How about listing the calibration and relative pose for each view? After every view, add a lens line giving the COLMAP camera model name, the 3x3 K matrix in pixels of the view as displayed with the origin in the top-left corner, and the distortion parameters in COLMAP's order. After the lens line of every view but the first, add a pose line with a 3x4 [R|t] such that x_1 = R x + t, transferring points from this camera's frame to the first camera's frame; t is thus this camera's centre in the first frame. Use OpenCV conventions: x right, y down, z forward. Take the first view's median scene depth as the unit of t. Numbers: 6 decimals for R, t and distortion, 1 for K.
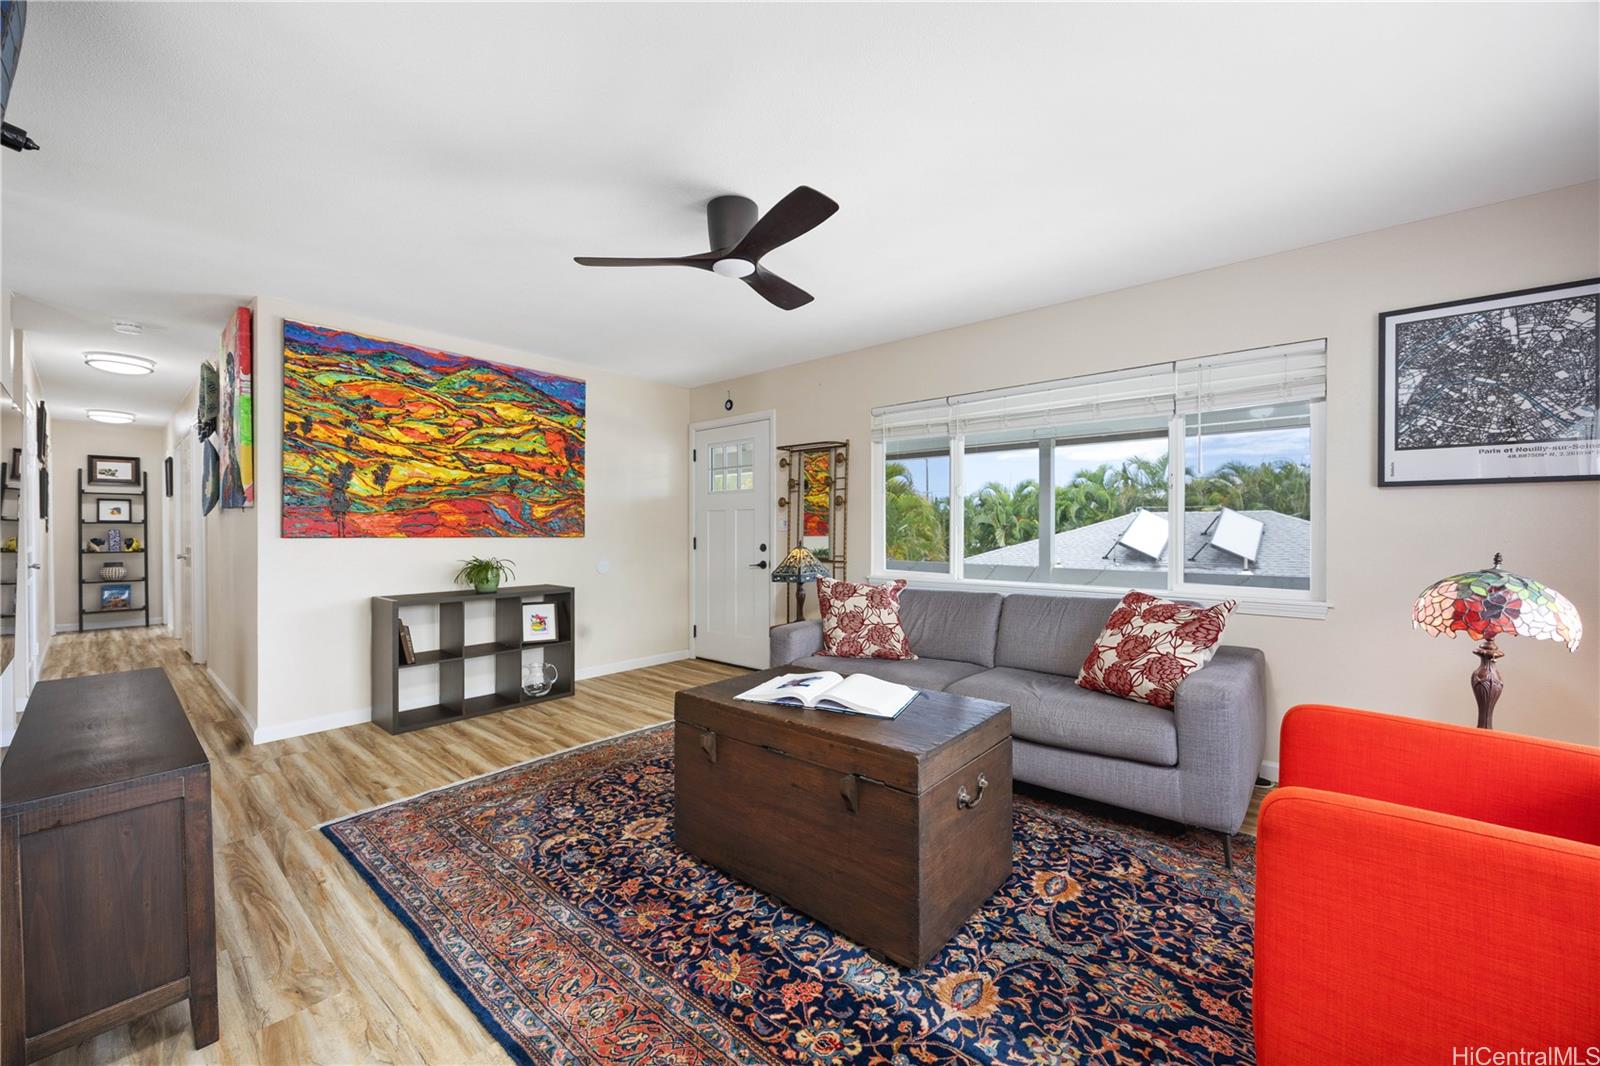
lens RADIAL K [[623.0, 0, 807.6], [0, 623.0, 536.0], [0, 0, 1]] dist [0.000685, -0.001434]
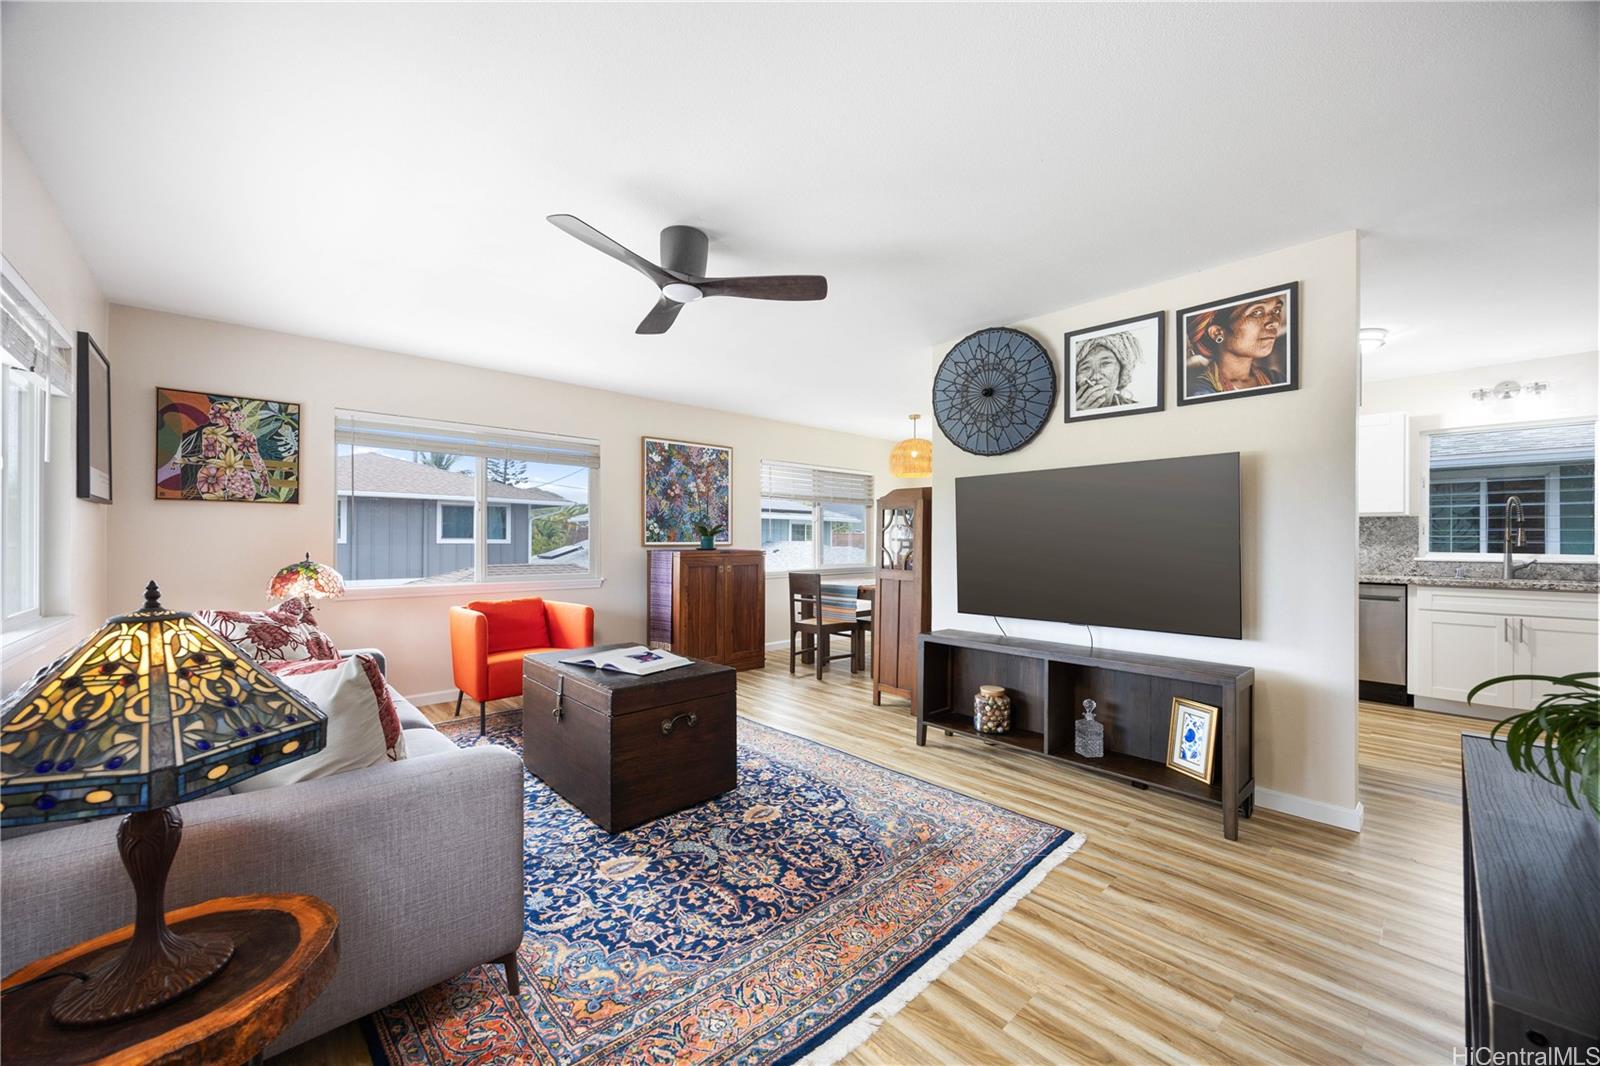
lens RADIAL K [[623.0, 0, 793.6], [0, 623.0, 528.8], [0, 0, 1]] dist [0.000685, -0.001434]
pose [[-0.991001, -0.000500, 0.133855, -0.396517], [-0.002357, 0.999903, -0.013718, -0.012813], [-0.133835, -0.013910, -0.990906, 1.788503]]
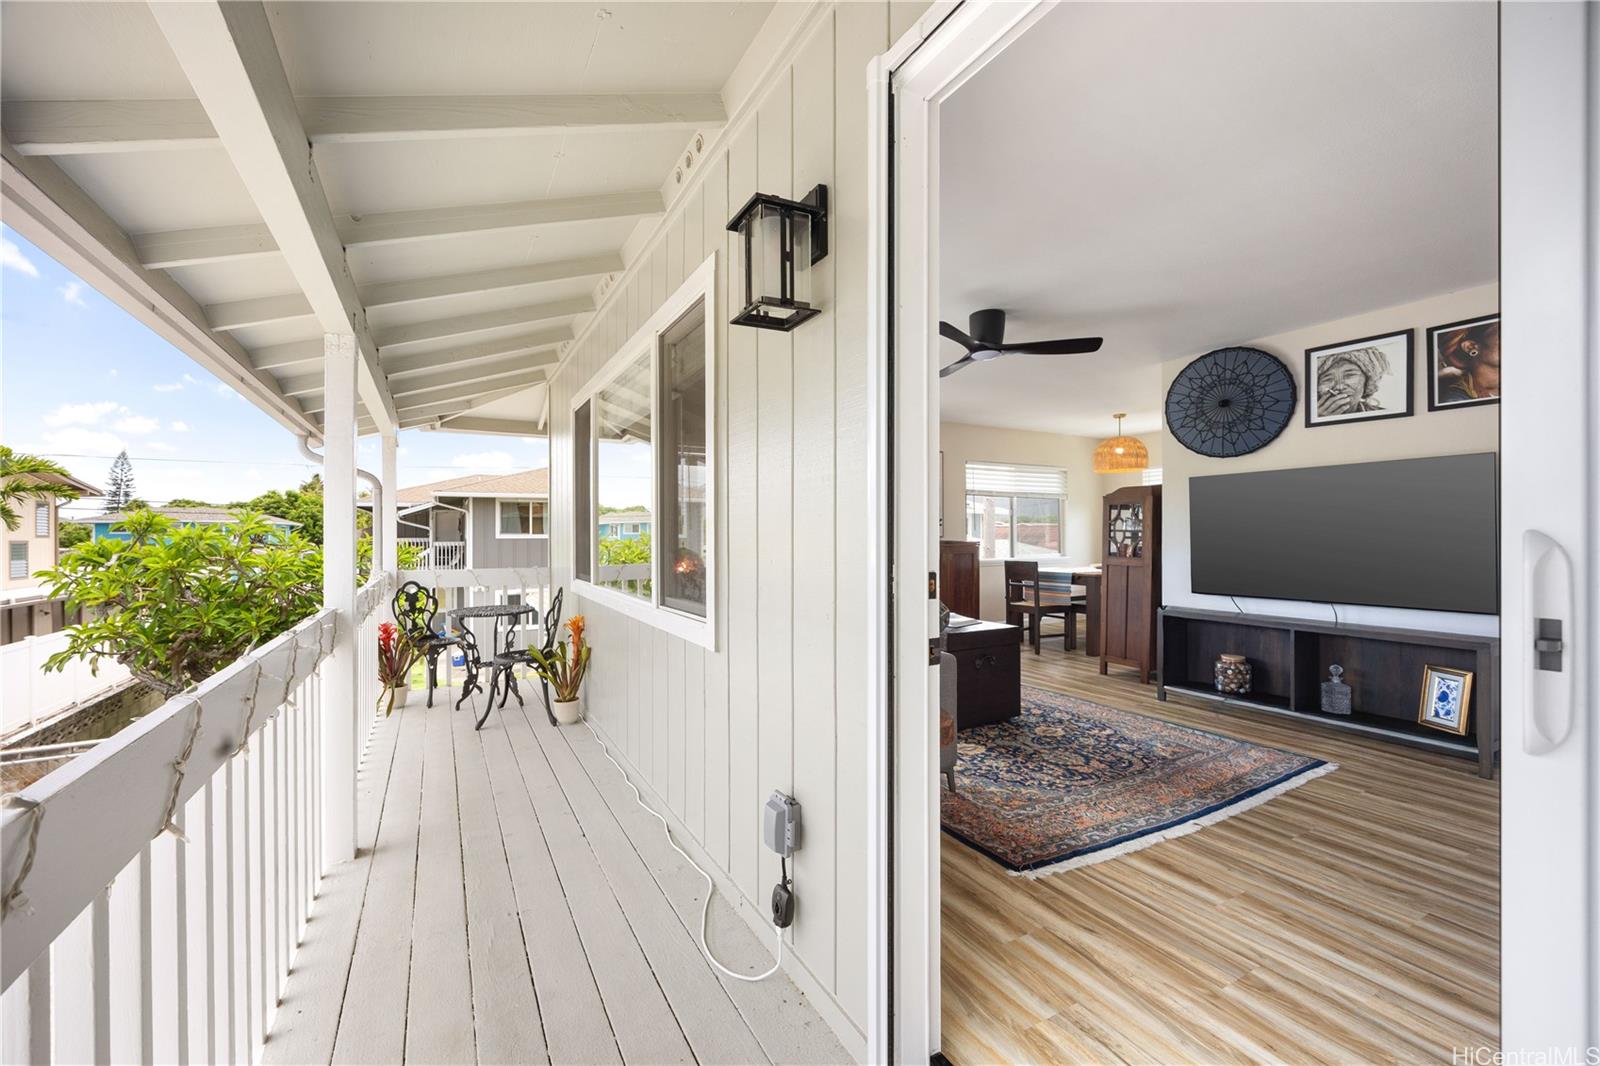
lens RADIAL K [[623.0, 0, 752.9], [0, 623.0, 526.6], [0, 0, 1]] dist [0.000685, -0.001434]
pose [[-0.917869, 0.007313, 0.396817, -0.176053], [0.004171, 0.999953, -0.008781, -0.009073], [-0.396863, -0.006404, -0.917856, 2.281294]]
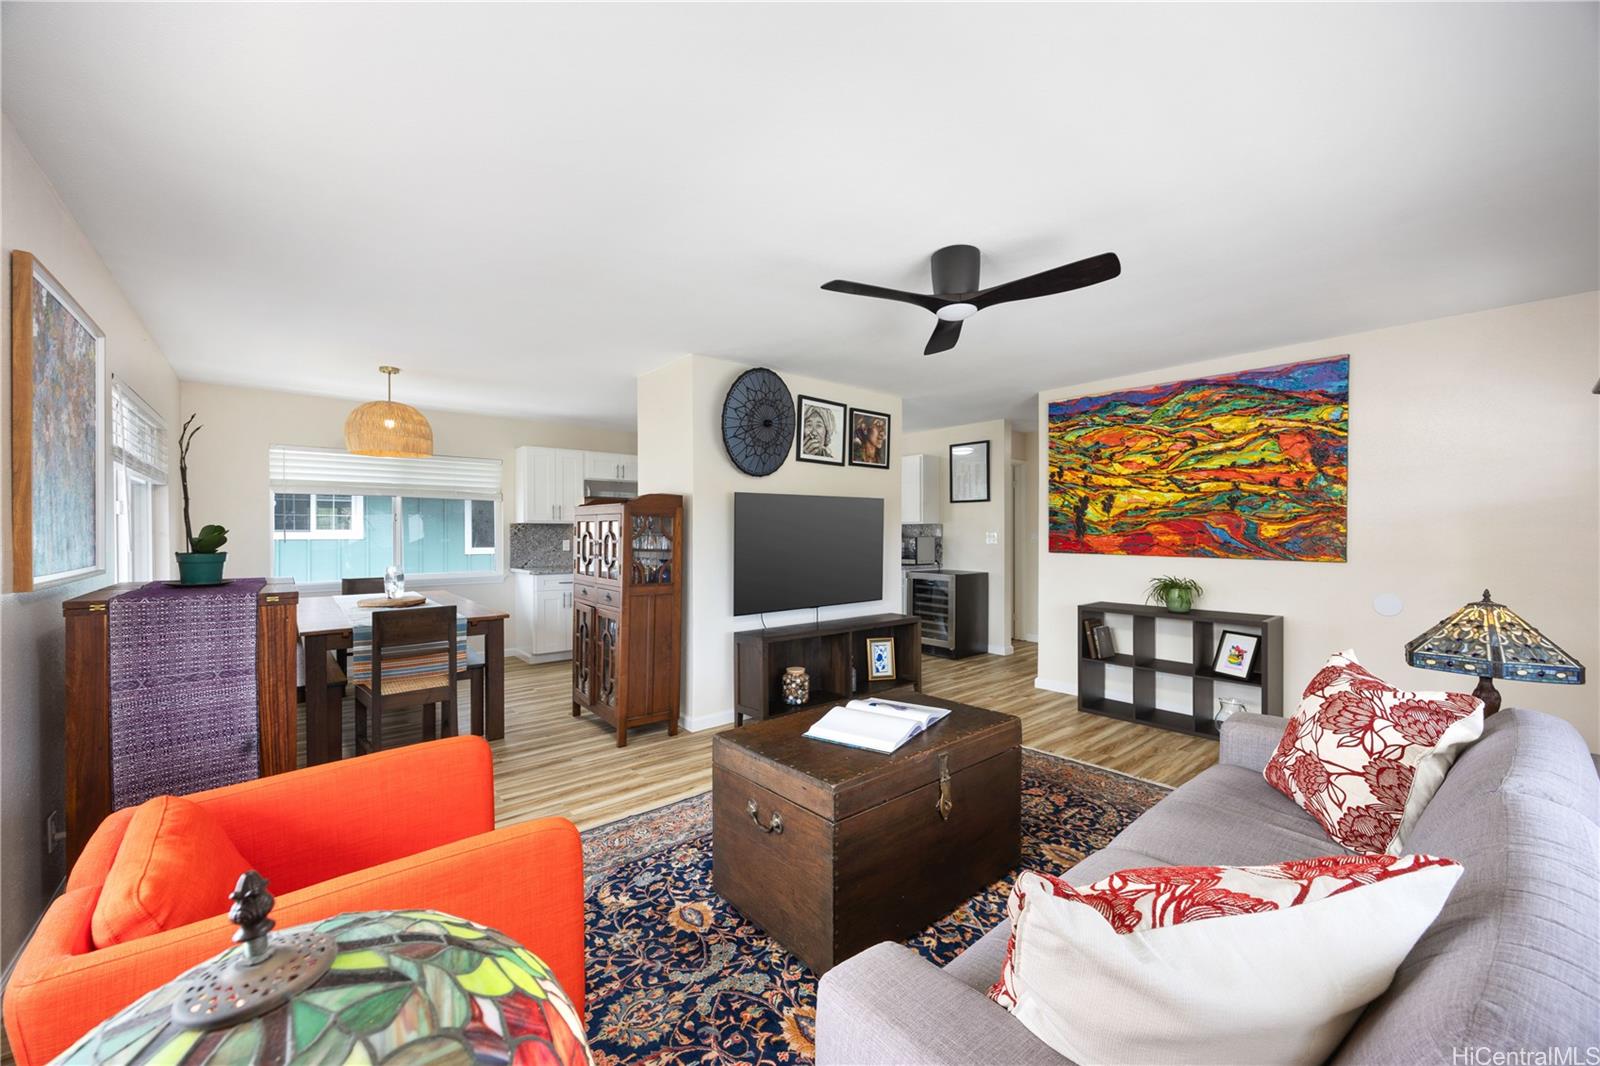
lens RADIAL K [[623.0, 0, 791.3], [0, 623.0, 546.3], [0, 0, 1]] dist [0.000685, -0.001434]
pose [[-0.174351, 0.024518, -0.984378, 0.848999], [-0.008000, 0.999622, 0.026315, -0.055176], [0.984651, 0.012463, -0.174089, 0.800724]]
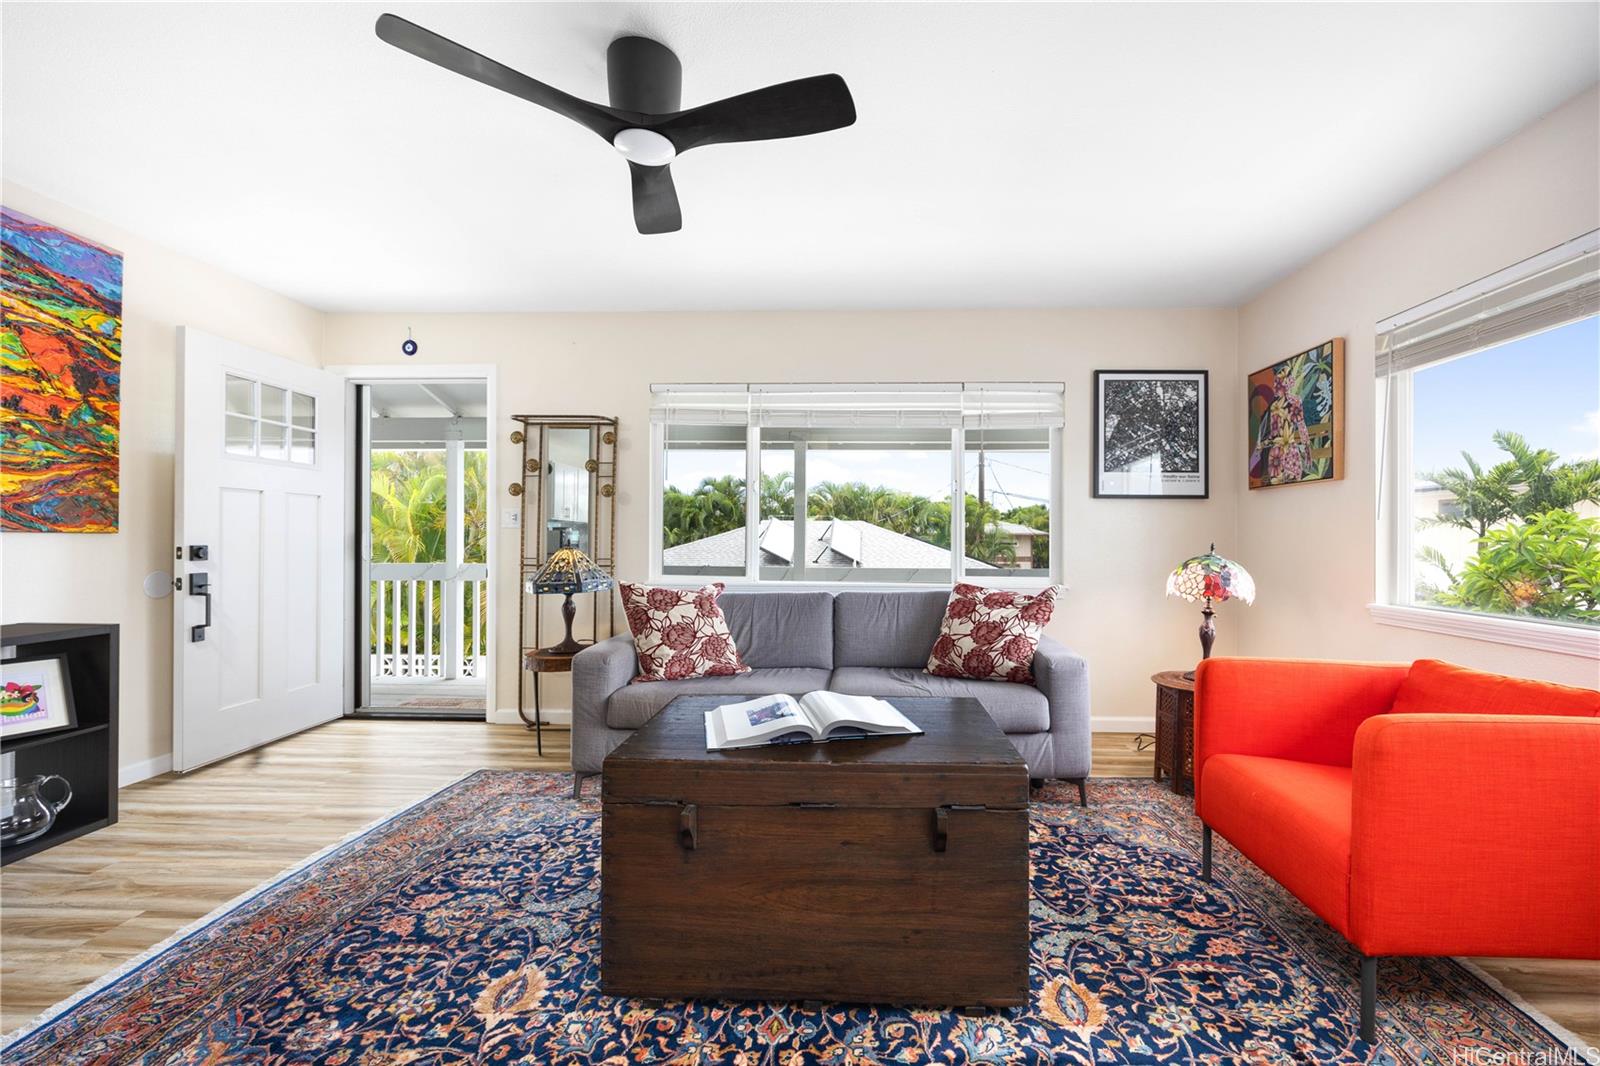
lens RADIAL K [[623.0, 0, 856.9], [0, 623.0, 543.5], [0, 0, 1]] dist [0.000685, -0.001434]
pose [[0.777845, -0.000866, 0.628455, -0.330057], [0.000441, 1.000000, 0.000832, 0.018118], [-0.628456, -0.000370, 0.777845, 0.261311]]
